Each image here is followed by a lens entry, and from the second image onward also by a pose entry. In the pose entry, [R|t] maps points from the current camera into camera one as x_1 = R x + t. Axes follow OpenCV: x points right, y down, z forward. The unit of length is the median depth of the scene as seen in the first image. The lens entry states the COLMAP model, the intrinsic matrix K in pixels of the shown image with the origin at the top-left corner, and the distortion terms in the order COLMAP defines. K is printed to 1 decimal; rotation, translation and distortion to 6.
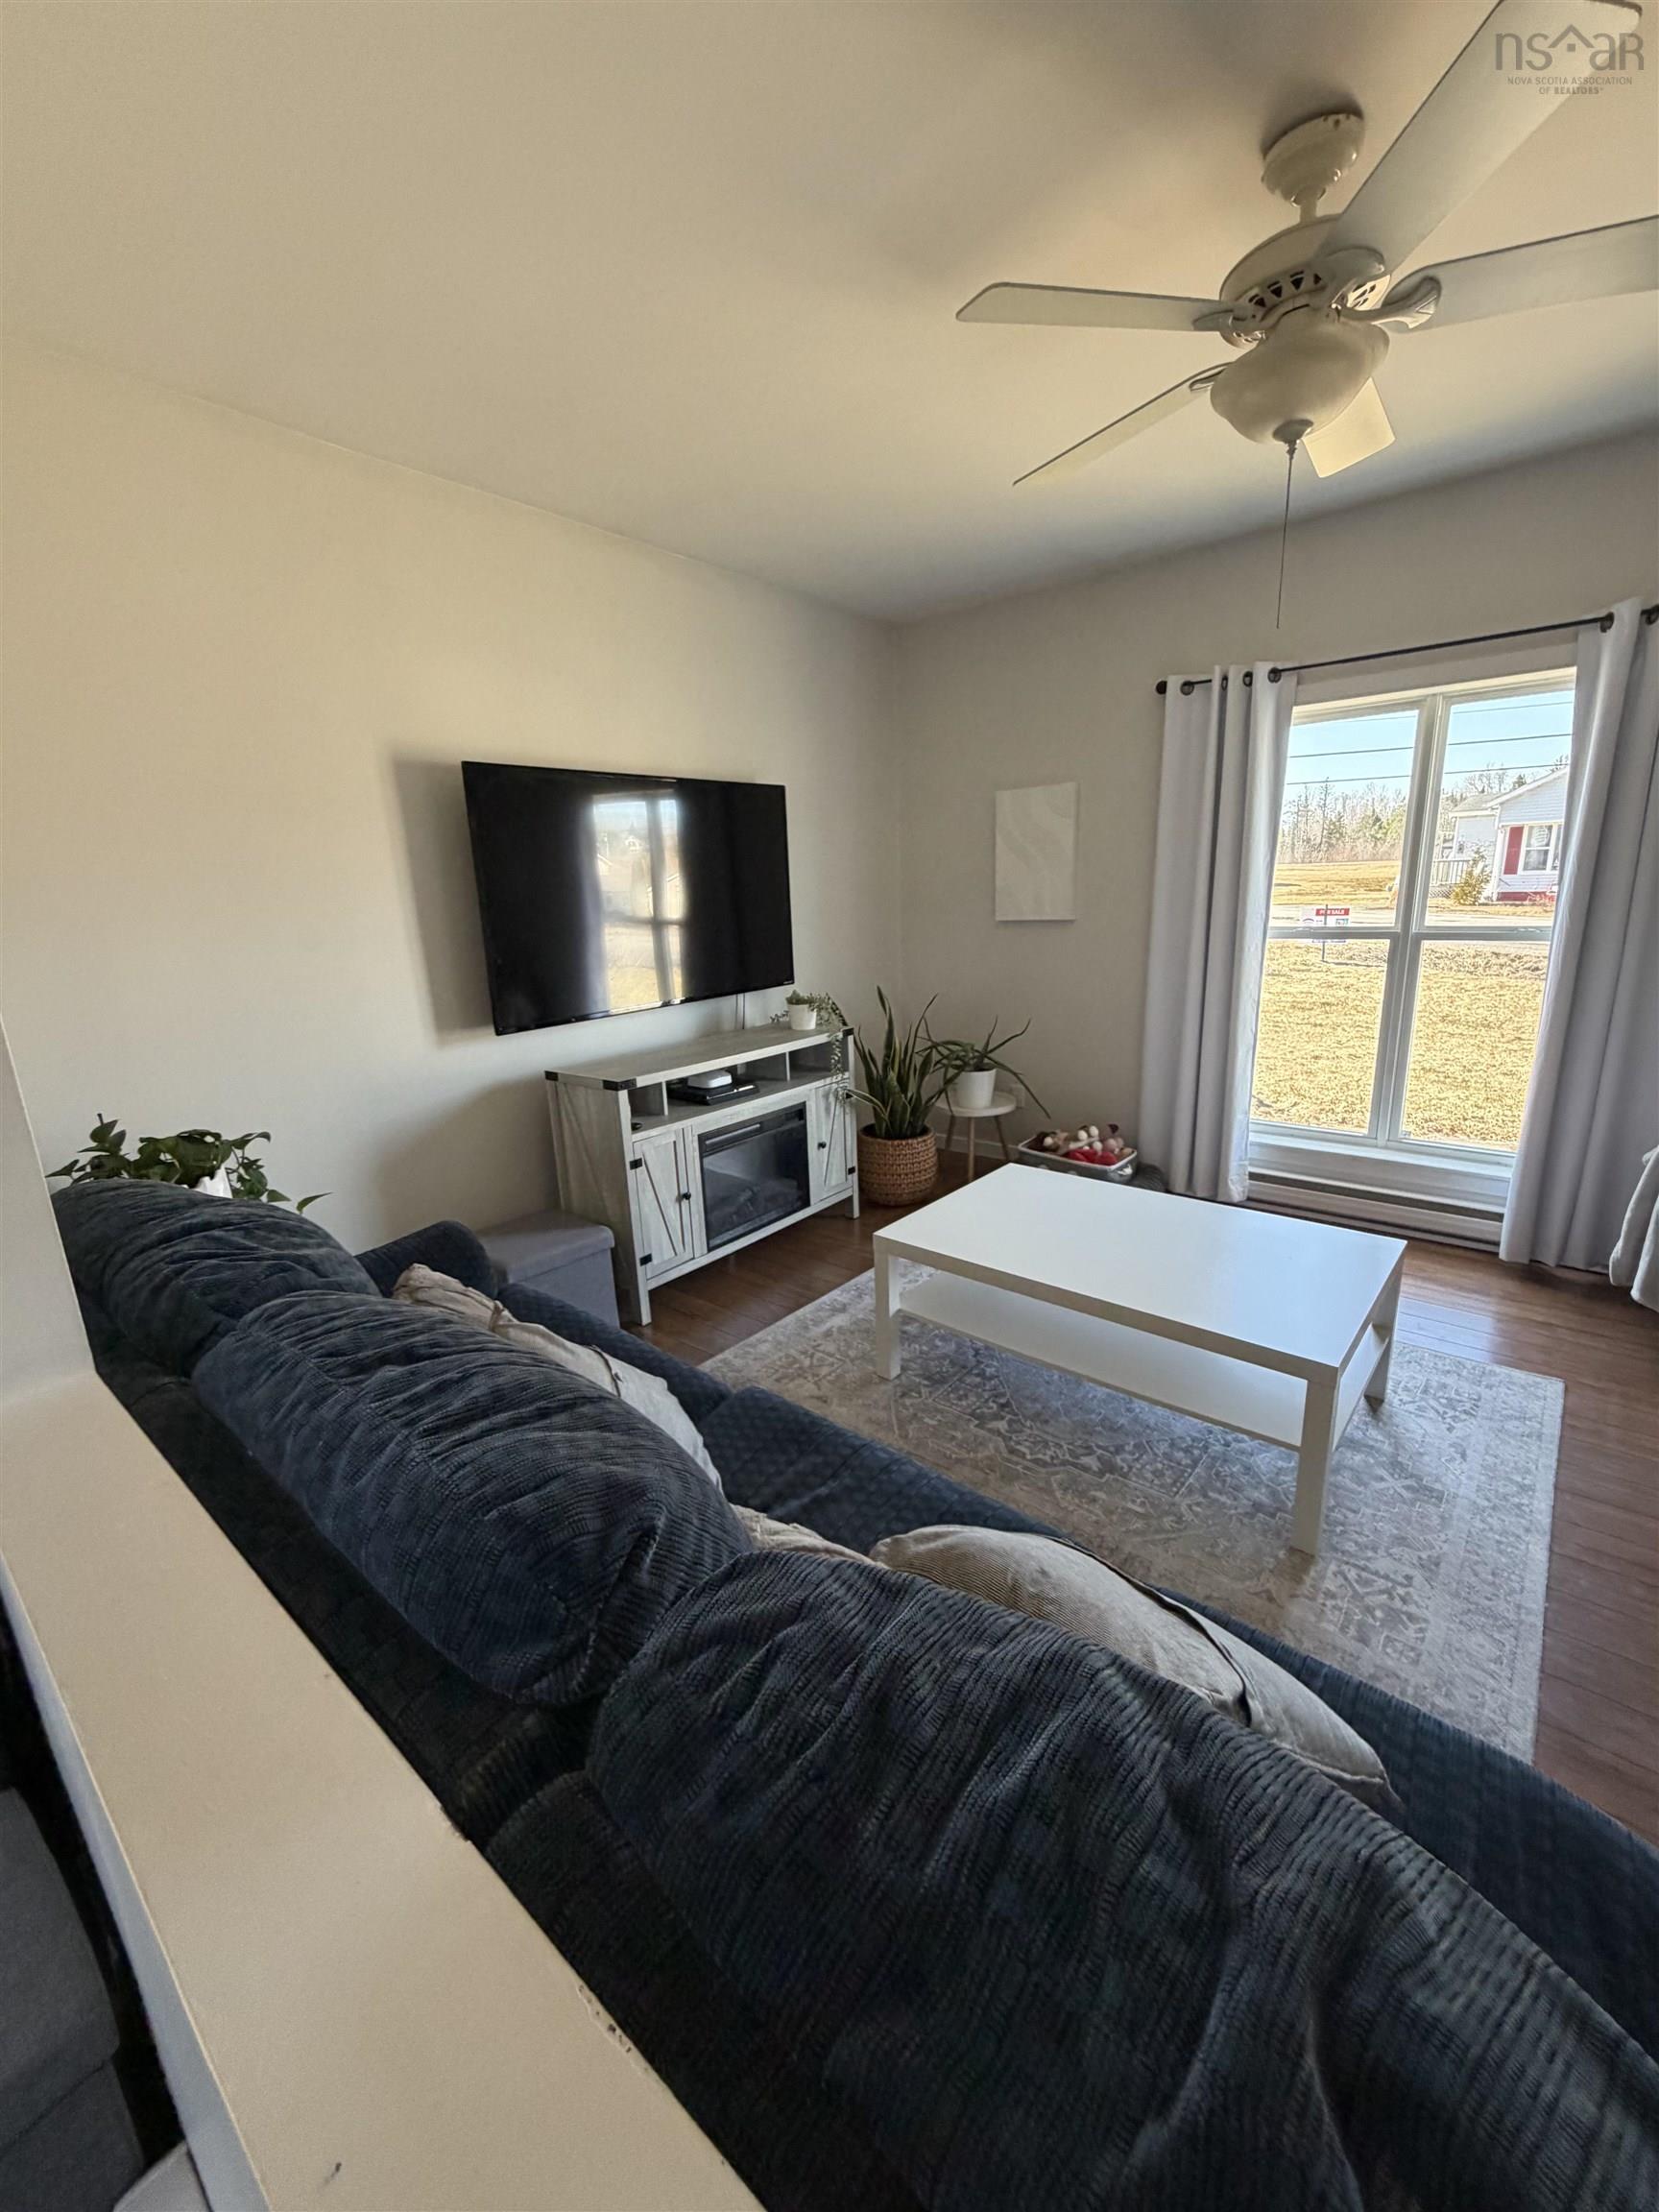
lens RADIAL K [[884.0, 0, 829.5], [0, 884.0, 1106.0], [0, 0, 1]] dist [0.004108, 0.000131]
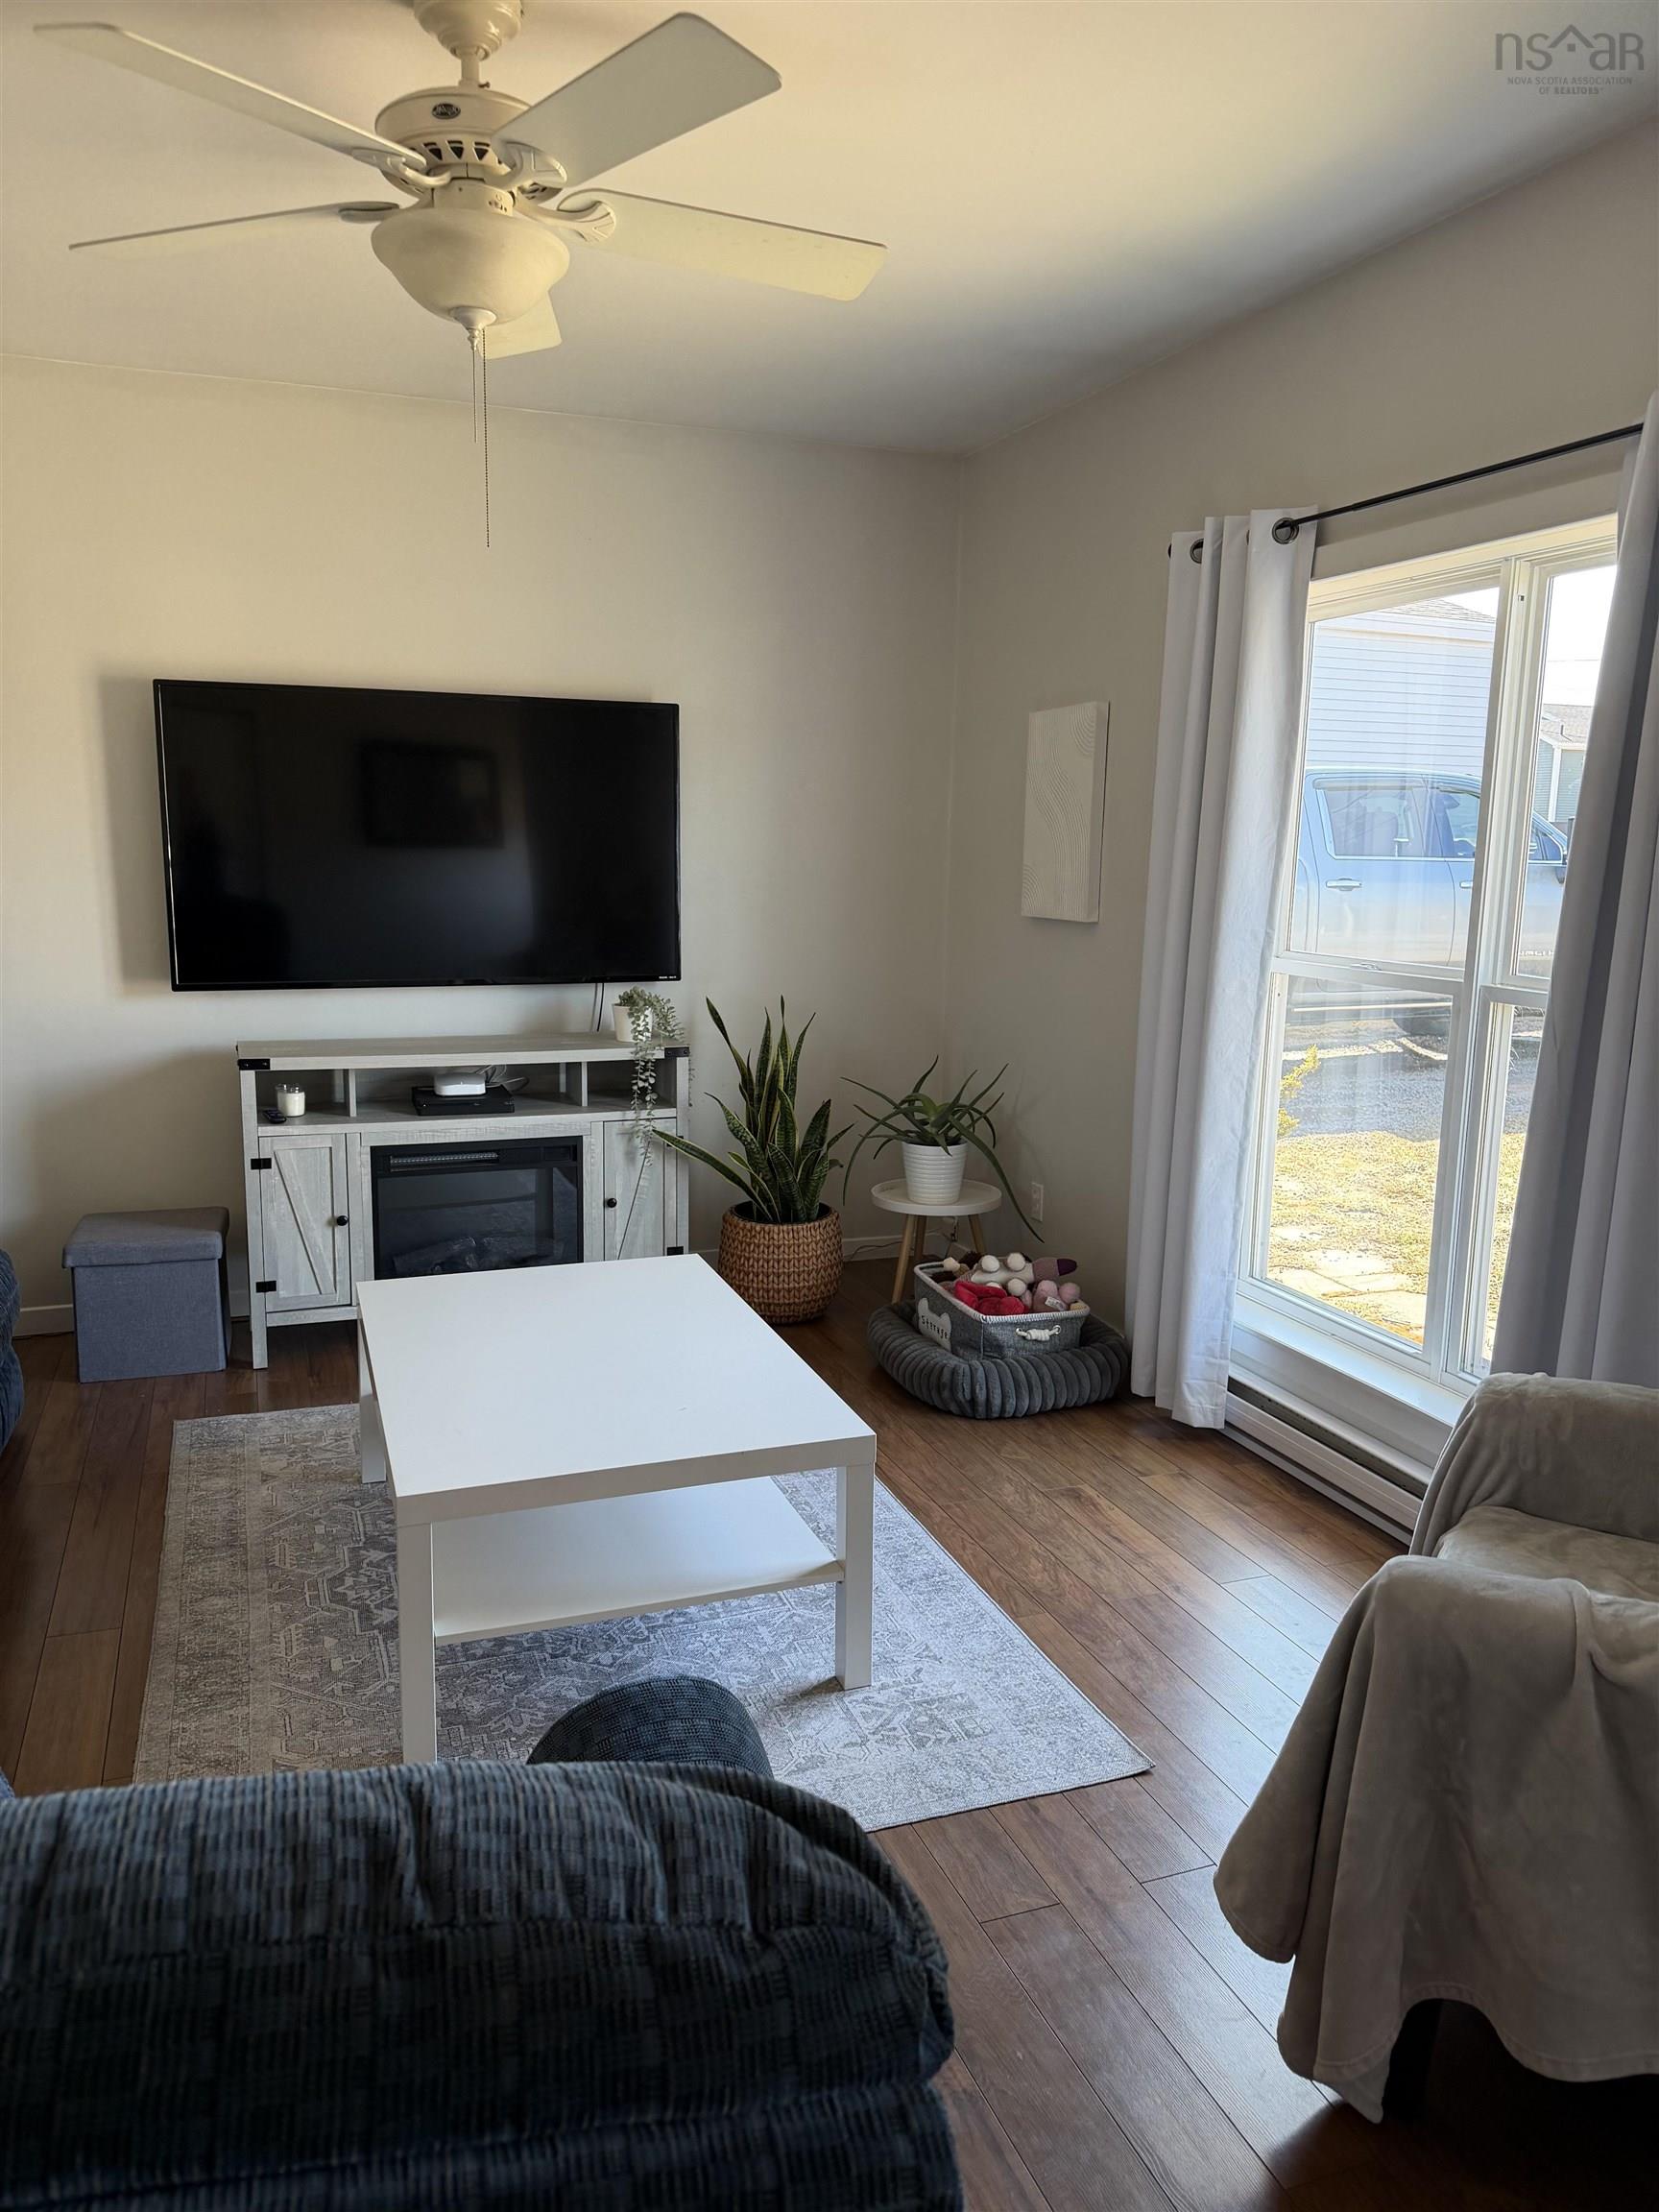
lens RADIAL K [[1551.5, 0, 836.0], [0, 1551.5, 1110.7], [0, 0, 1]] dist [0.118867, -0.096651]
pose [[0.866404, 0.136875, -0.480218, 0.834157], [-0.168512, 0.985428, -0.023153, -0.034226], [0.470051, 0.100982, 0.876843, -0.022090]]
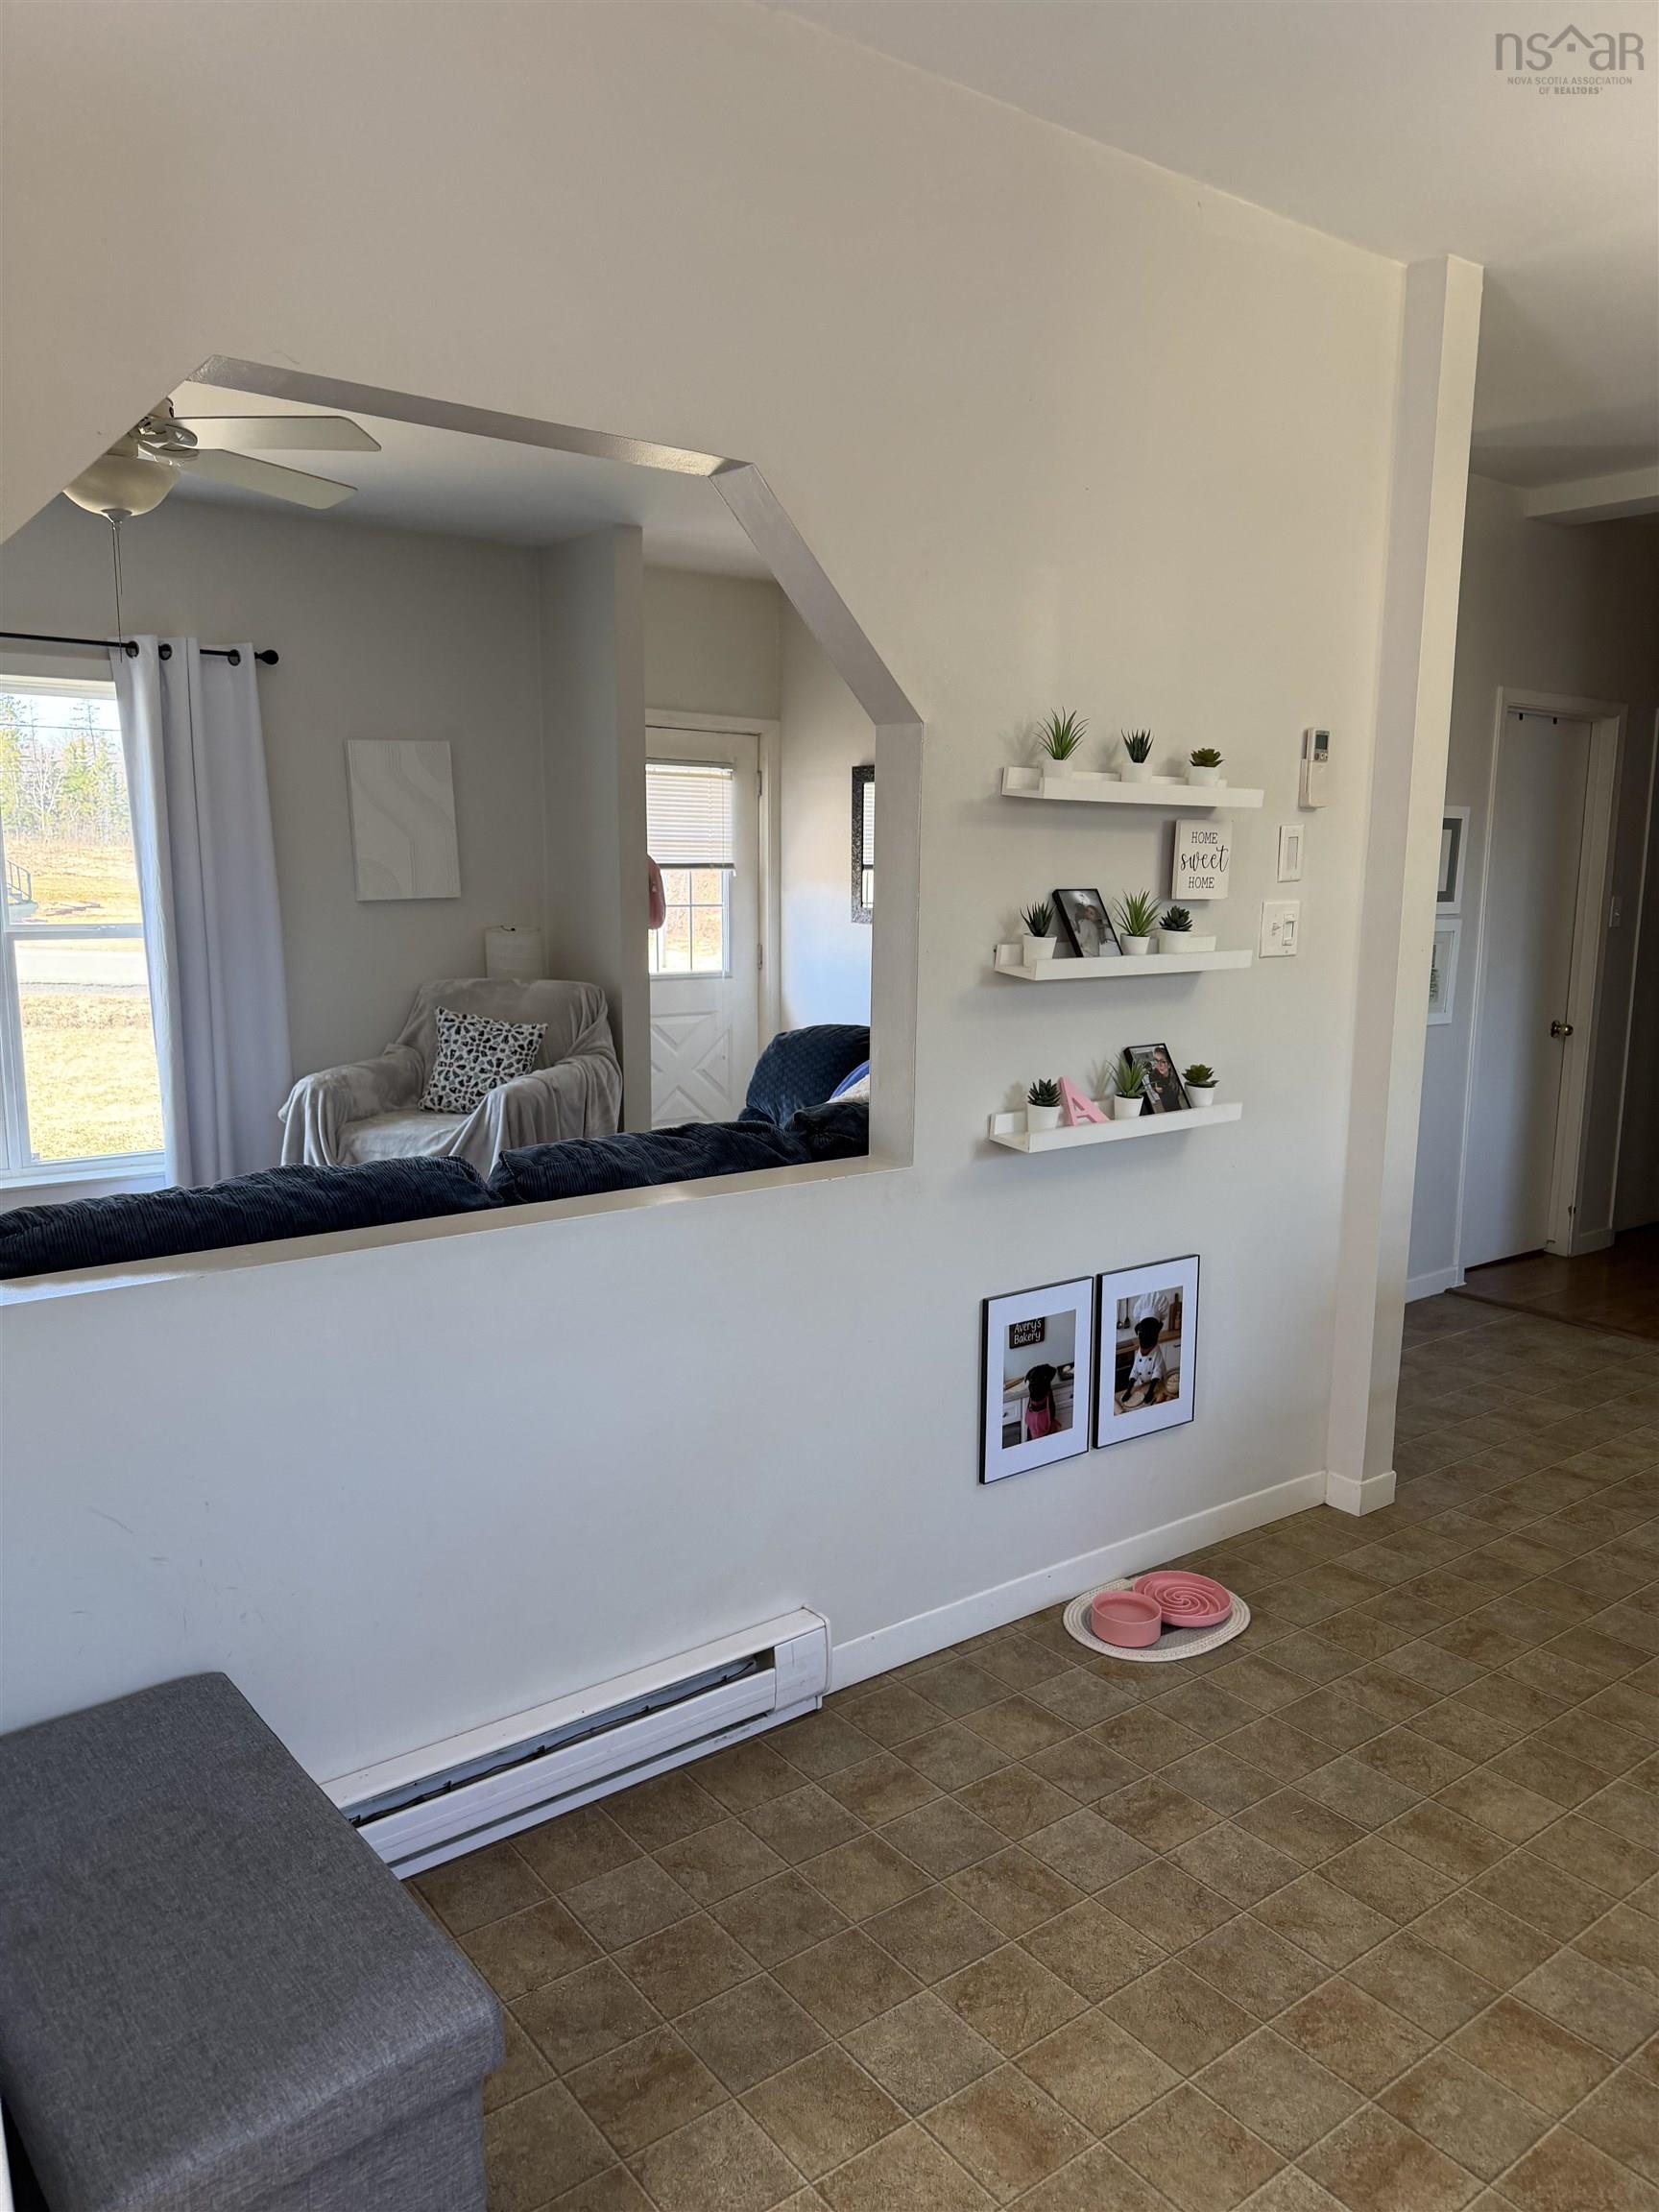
lens RADIAL K [[1551.5, 0, 836.0], [0, 1551.5, 1110.7], [0, 0, 1]] dist [0.118867, -0.096651]
pose [[0.224406, -0.116395, 0.967520, -0.775667], [0.219115, 0.973445, 0.066286, 0.066286], [-0.949542, 0.197123, 0.243951, -0.175777]]
